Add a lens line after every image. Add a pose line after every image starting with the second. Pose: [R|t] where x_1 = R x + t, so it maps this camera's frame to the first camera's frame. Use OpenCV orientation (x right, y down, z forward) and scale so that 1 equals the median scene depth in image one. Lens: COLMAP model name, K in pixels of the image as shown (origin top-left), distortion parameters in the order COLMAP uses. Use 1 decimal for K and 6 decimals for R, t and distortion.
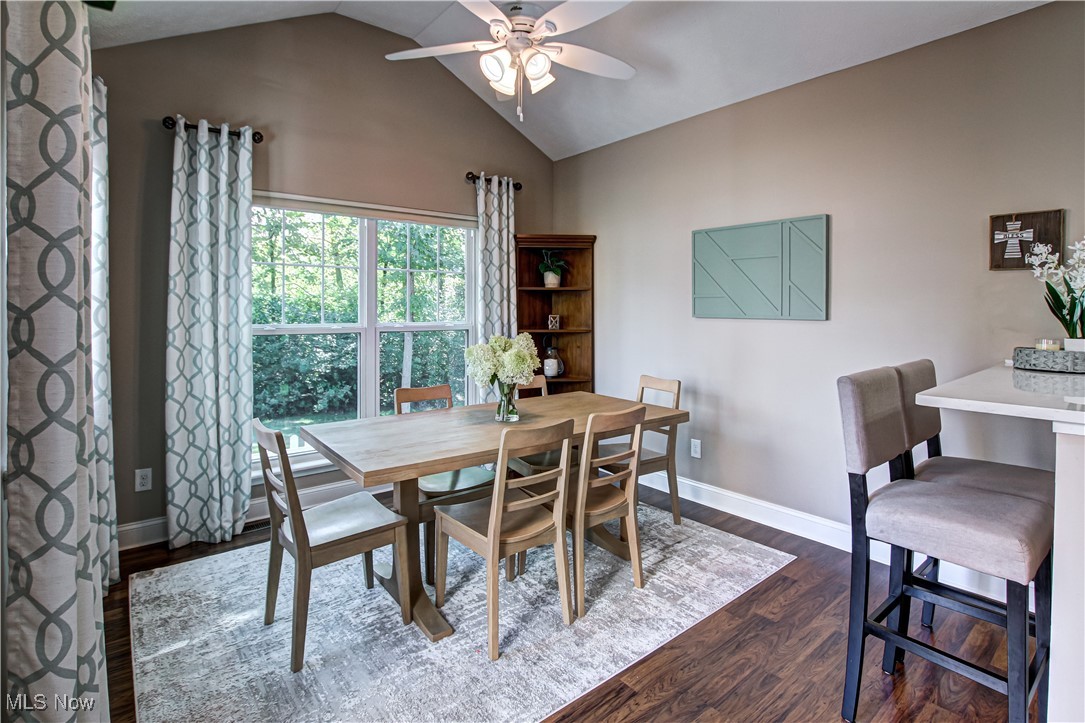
lens RADIAL K [[521.3, 0, 548.6], [0, 521.3, 314.7], [0, 0, 1]] dist [-0.021449, 0.001051]
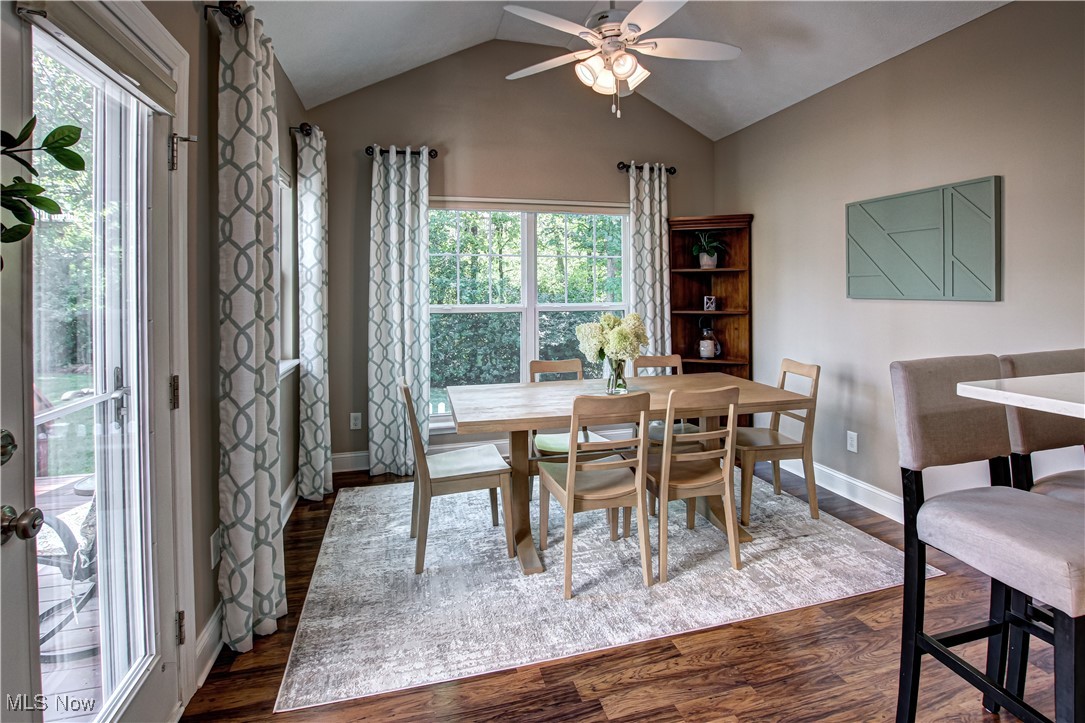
lens RADIAL K [[524.8, 0, 575.6], [0, 524.8, 296.8], [0, 0, 1]] dist [-0.018447, -0.000620]
pose [[0.927681, -0.003191, -0.373361, 0.239354], [0.003505, 0.999994, 0.000162, 0.001073], [0.373358, -0.001459, 0.927686, -0.042010]]
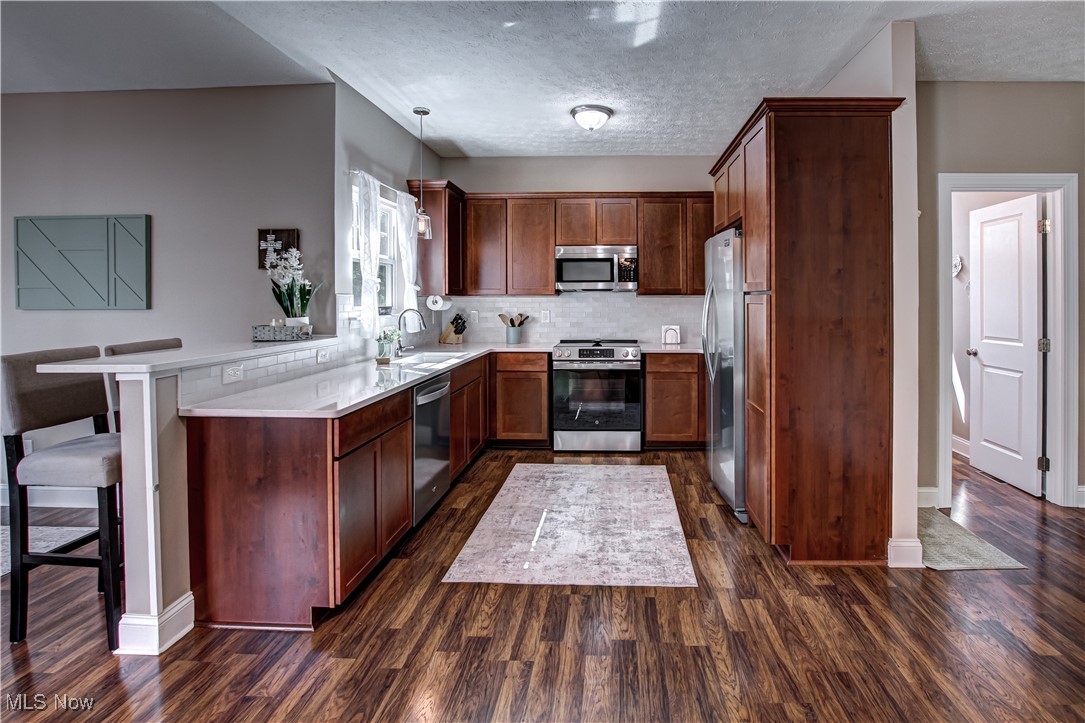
lens RADIAL K [[524.8, 0, 575.6], [0, 524.8, 296.8], [0, 0, 1]] dist [-0.018447, -0.000620]
pose [[0.674215, -0.005698, 0.738513, 0.370743], [0.015848, 0.999852, -0.006754, 0.007176], [-0.738365, 0.016257, 0.674205, -0.484126]]
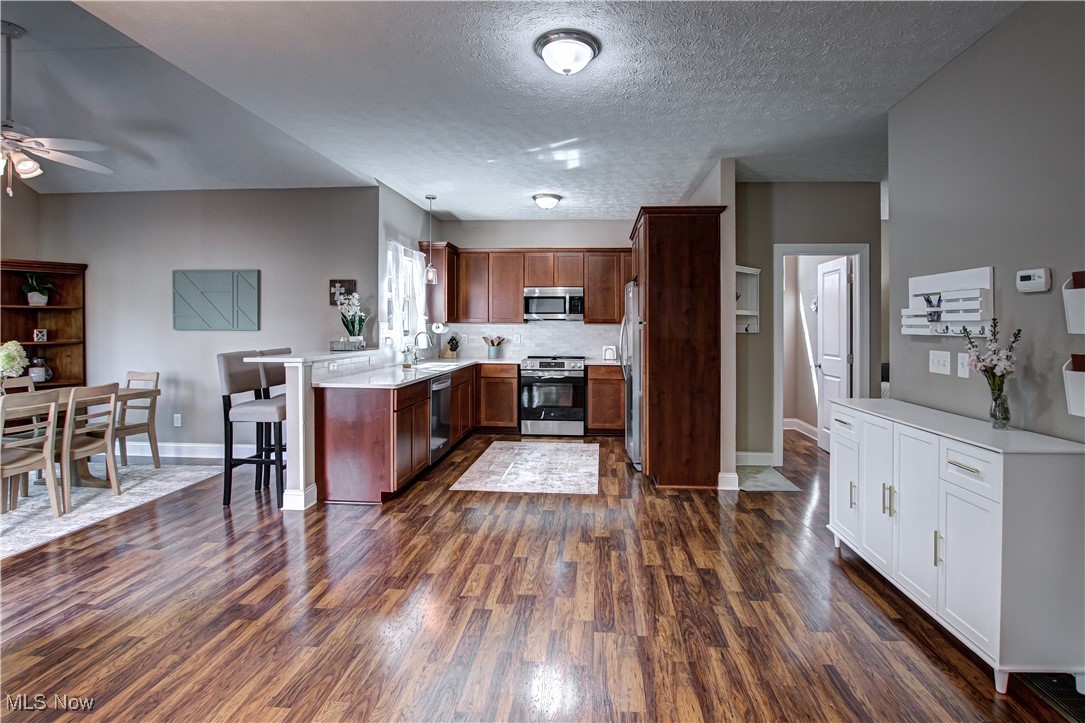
lens RADIAL K [[505.1, 0, 542.1], [0, 505.1, 327.5], [0, 0, 1]] dist [-0.013664, 0.000097]
pose [[0.693568, -0.005950, 0.720367, -0.022716], [0.009044, 0.999959, -0.000447, 0.011496], [-0.720334, 0.006825, 0.693593, -0.958338]]
